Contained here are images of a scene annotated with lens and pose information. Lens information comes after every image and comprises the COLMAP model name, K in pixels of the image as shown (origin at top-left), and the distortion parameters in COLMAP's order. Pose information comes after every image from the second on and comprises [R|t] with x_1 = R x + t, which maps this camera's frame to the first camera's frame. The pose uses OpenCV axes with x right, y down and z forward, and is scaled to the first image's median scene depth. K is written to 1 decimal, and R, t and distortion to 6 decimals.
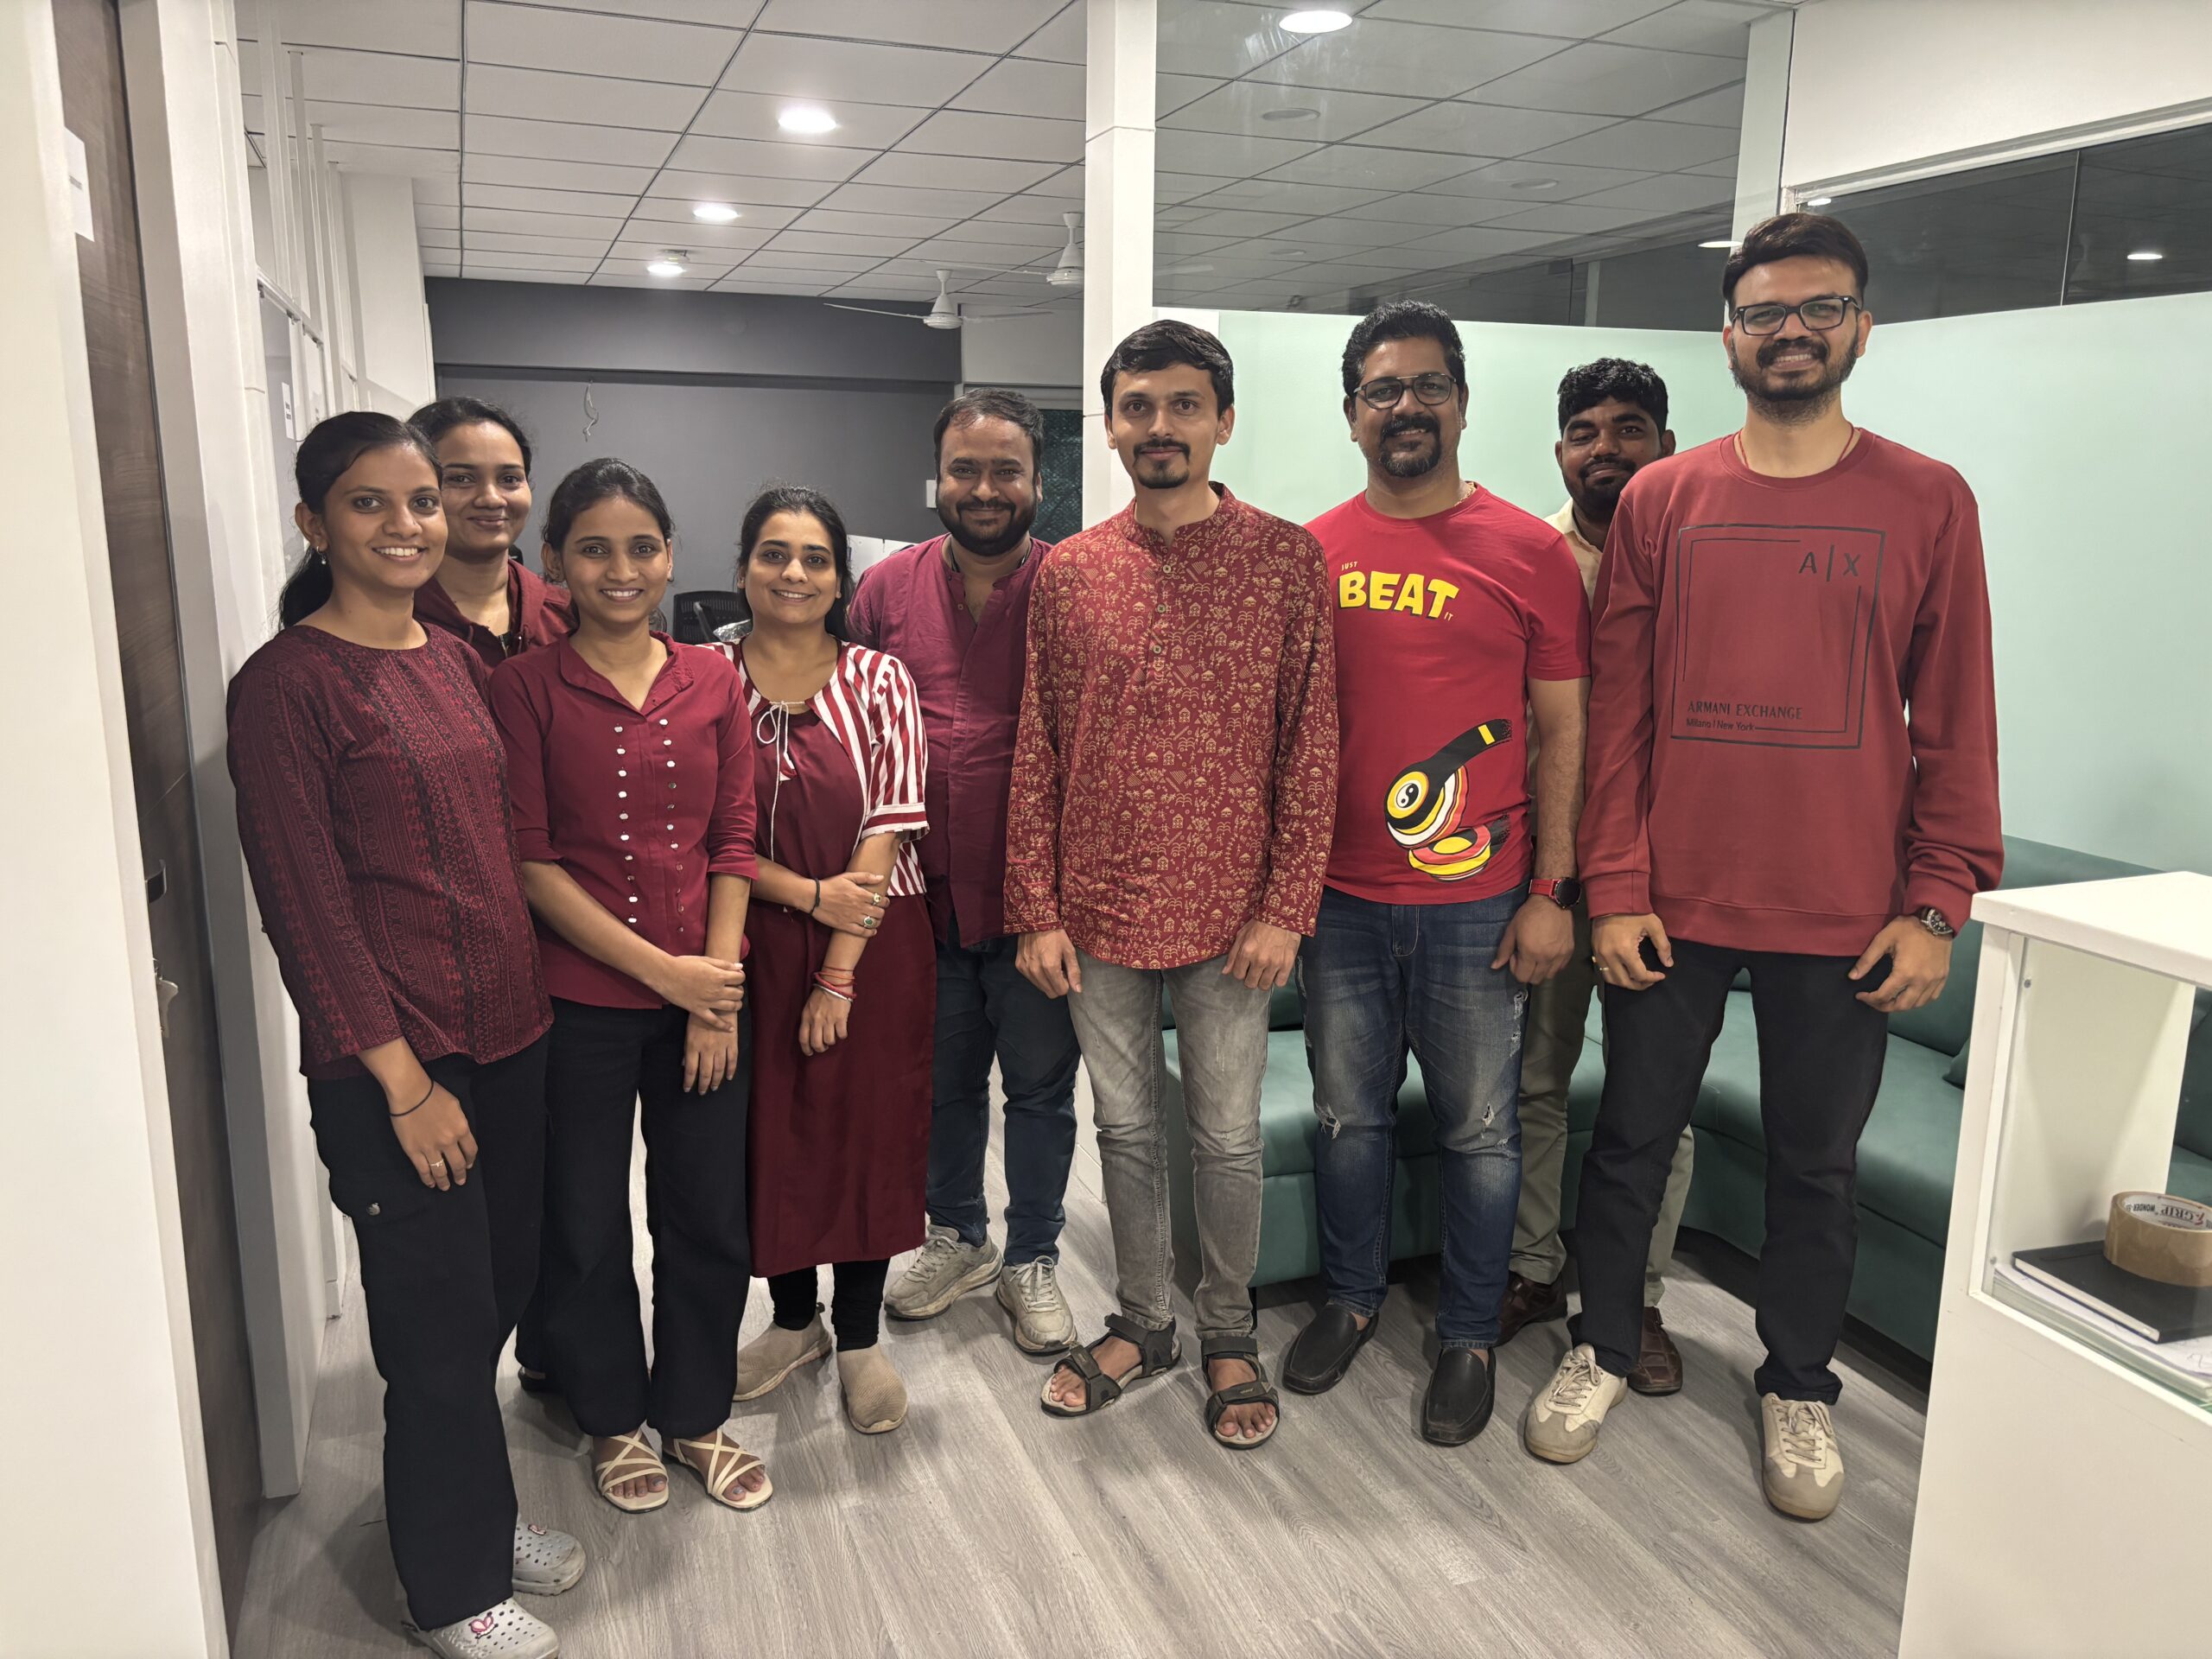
lens RADIAL K [[1652.0, 0, 1091.7], [0, 1652.0, 845.7], [0, 0, 1]] dist [0.017661, -0.011342]
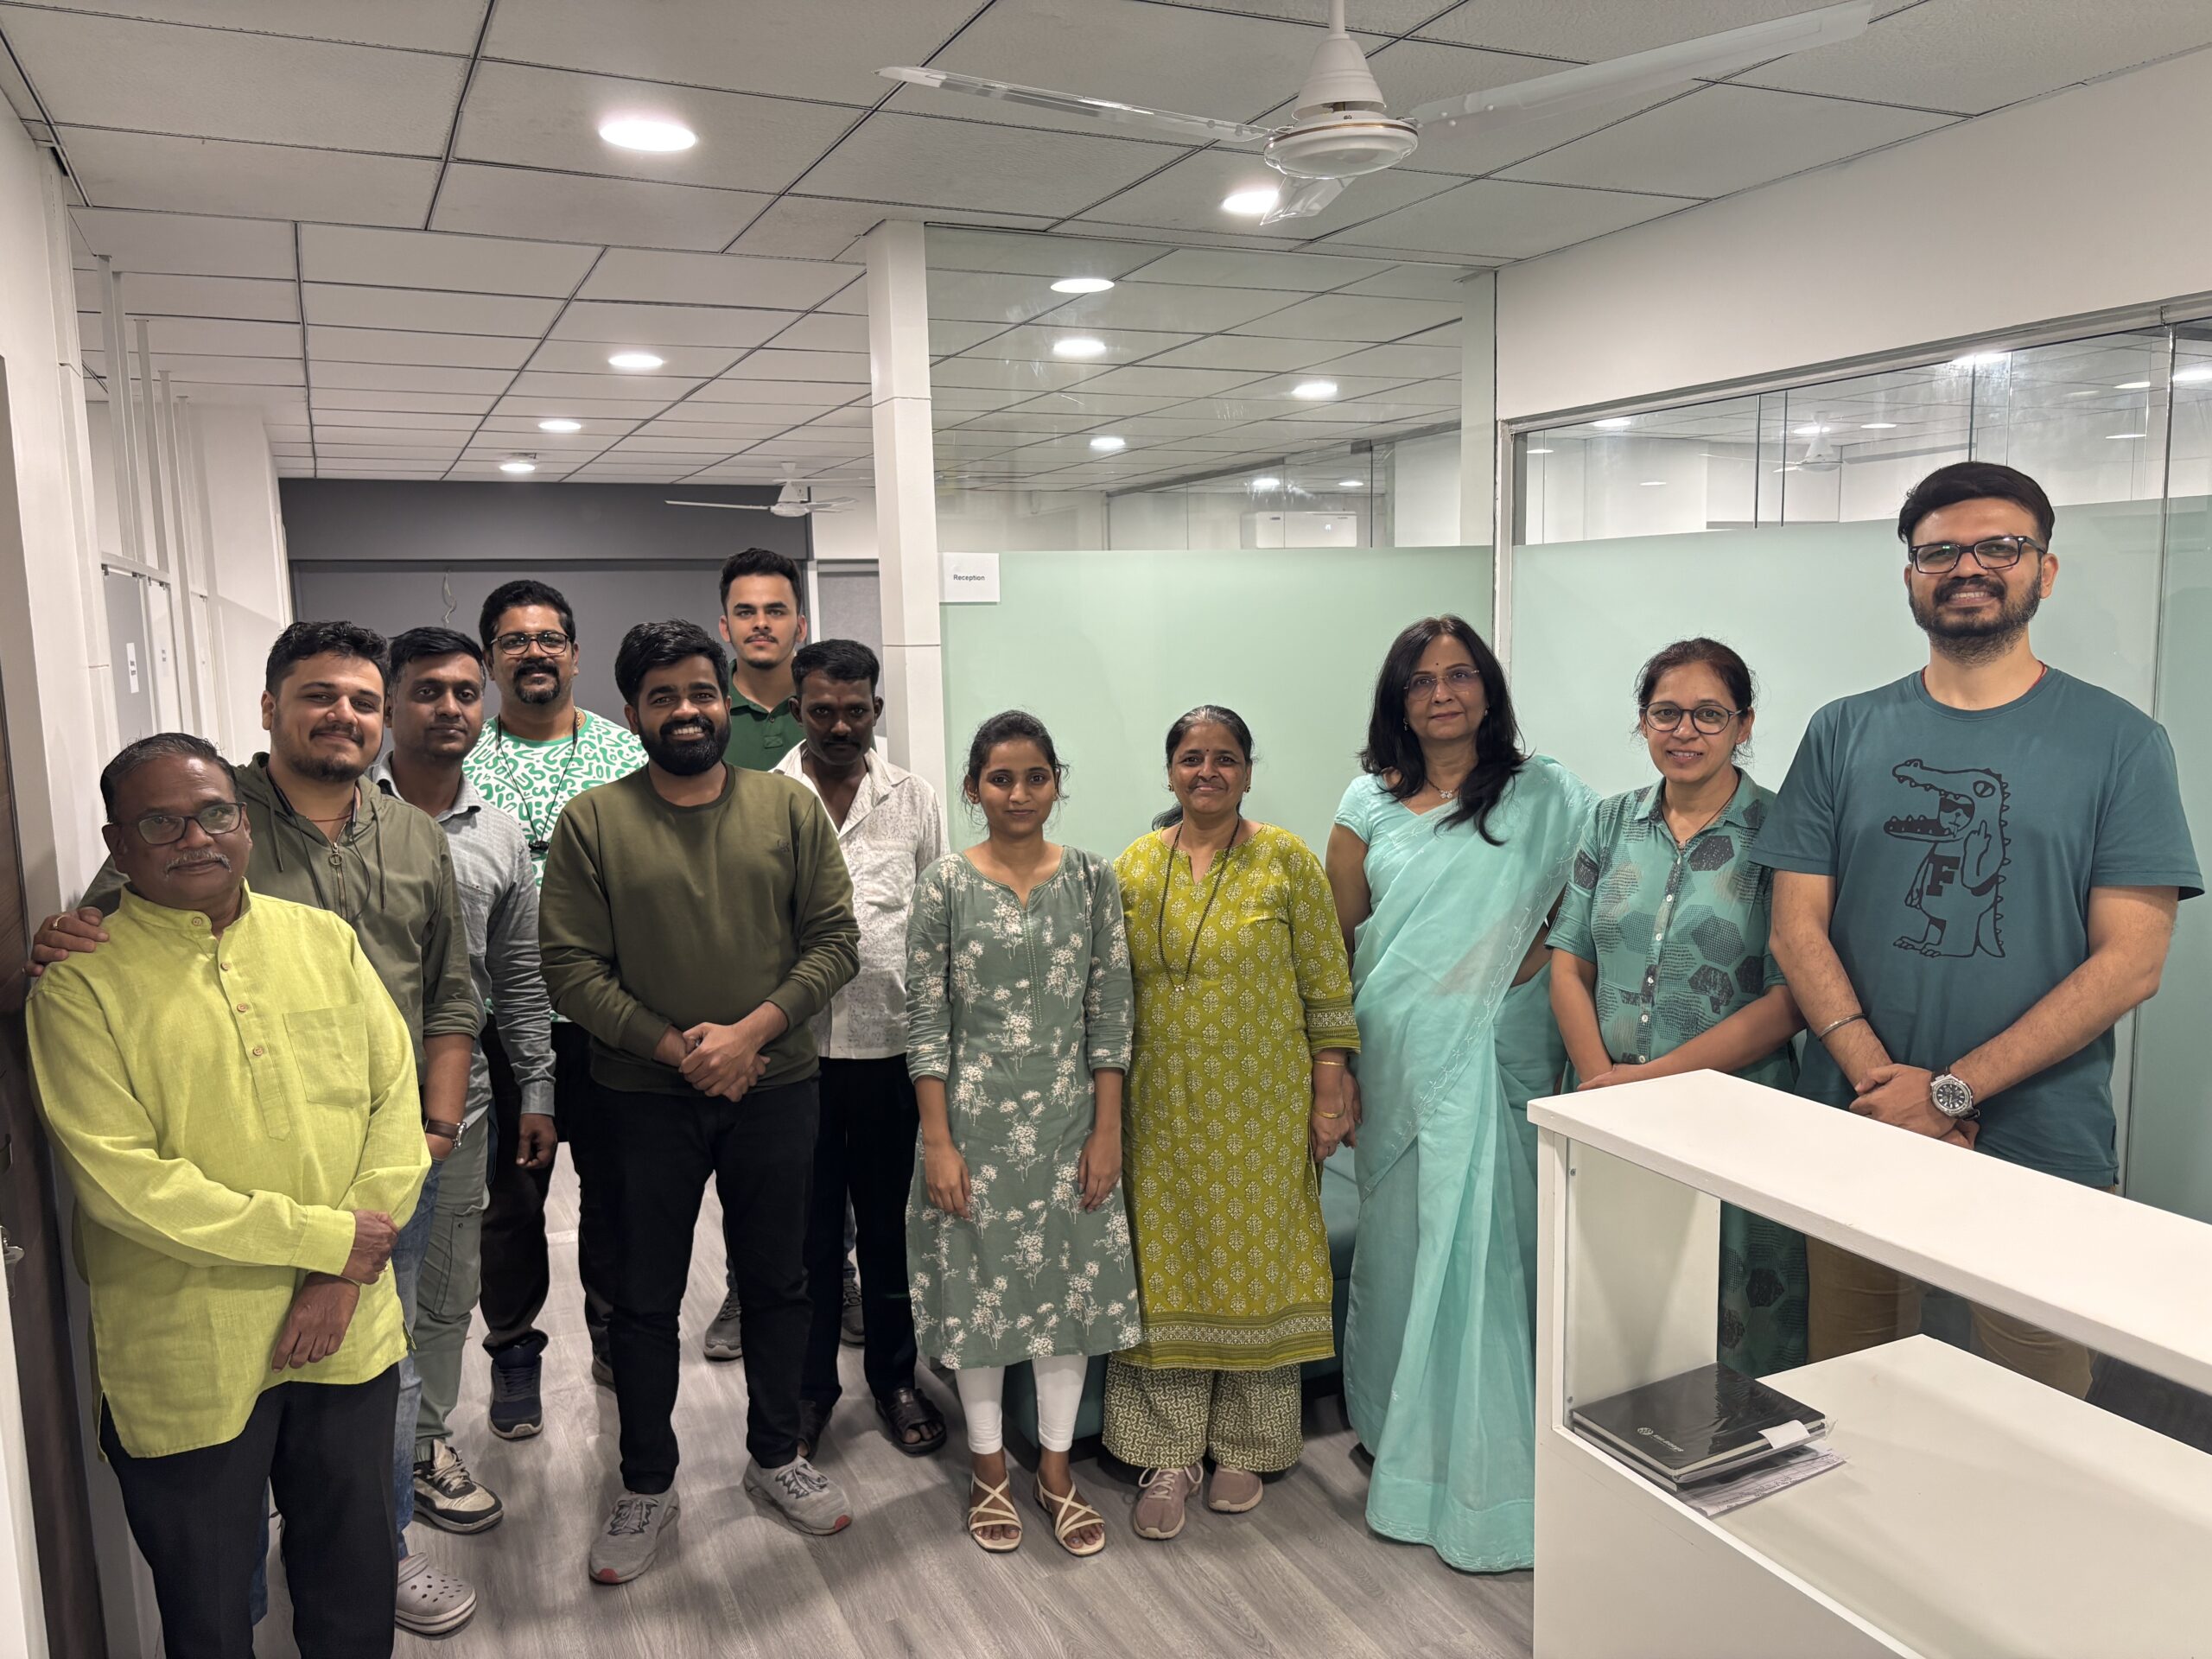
lens RADIAL K [[1652.0, 0, 1097.9], [0, 1652.0, 858.1], [0, 0, 1]] dist [0.017661, -0.011342]
pose [[0.996803, -0.041479, 0.068282, 0.080072], [0.046155, 0.996591, -0.068386, -0.049786], [-0.065213, 0.071319, 0.995319, -0.135995]]
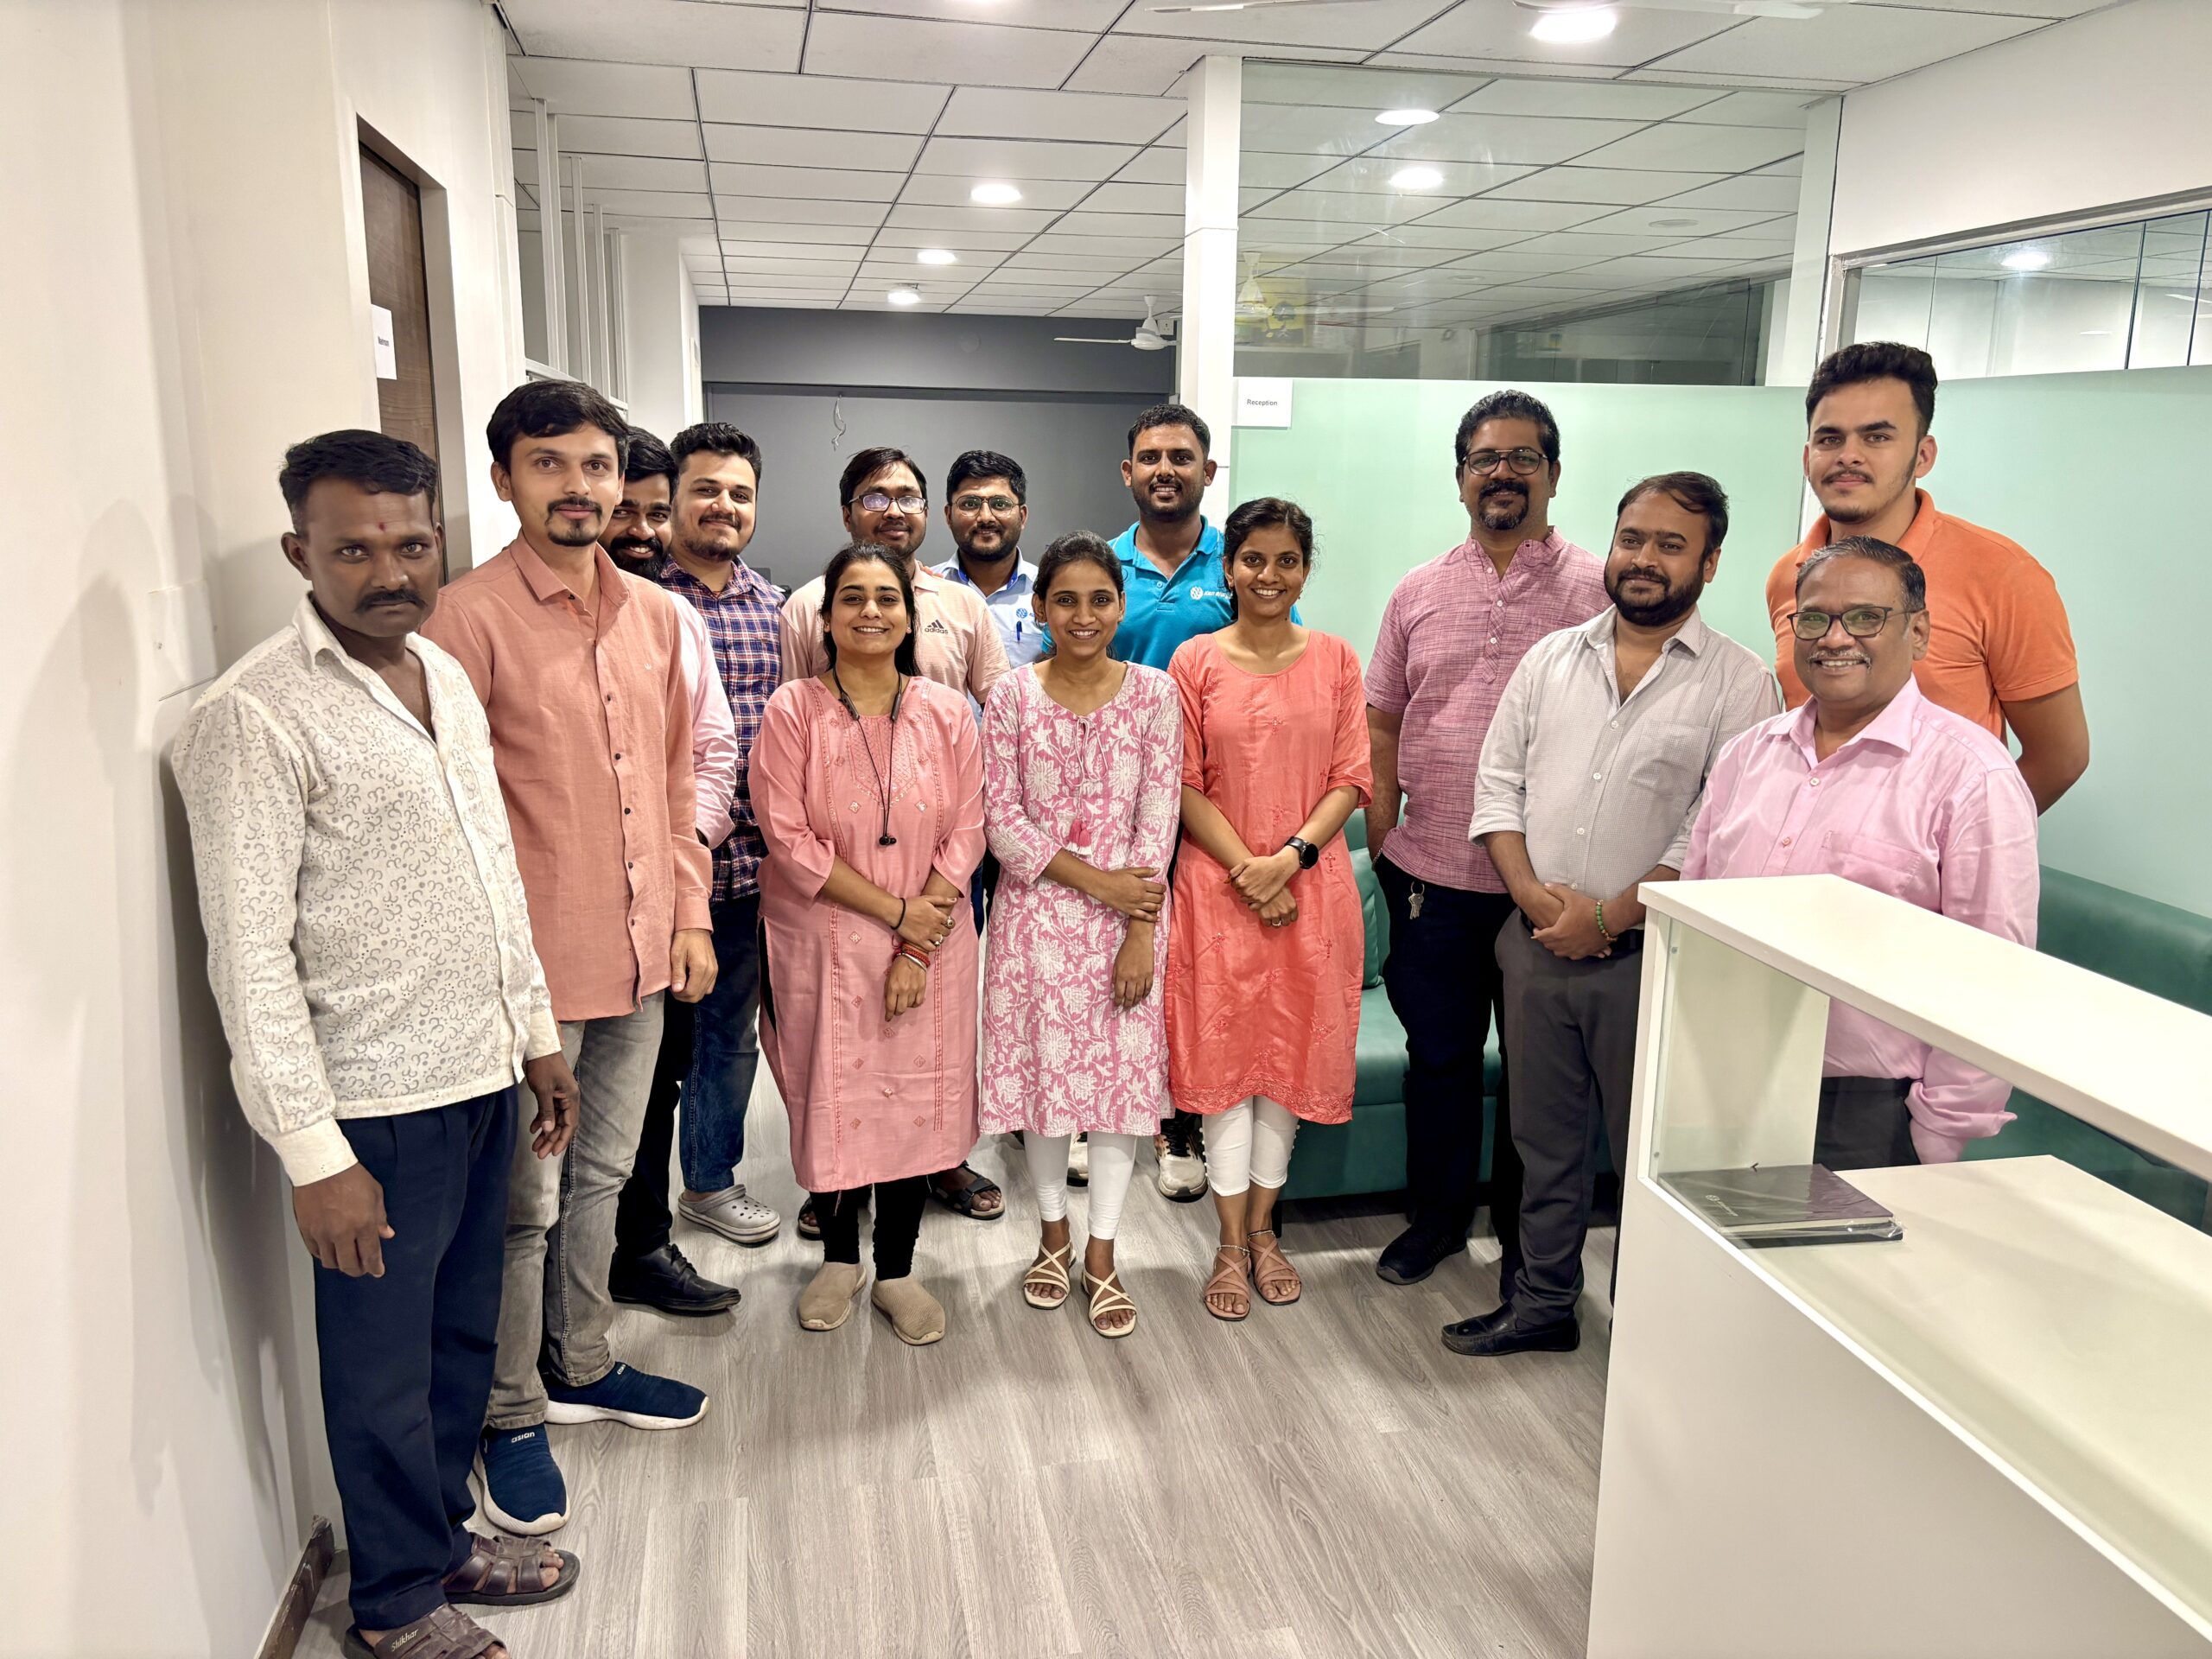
lens RADIAL K [[1652.0, 0, 1104.0], [0, 1652.0, 838.0], [0, 0, 1]] dist [0.017661, -0.011342]
pose [[0.987940, 0.036761, -0.150413, 0.179807], [-0.035854, 0.999319, 0.008743, -0.002739], [0.150632, -0.003245, 0.988585, -0.249214]]
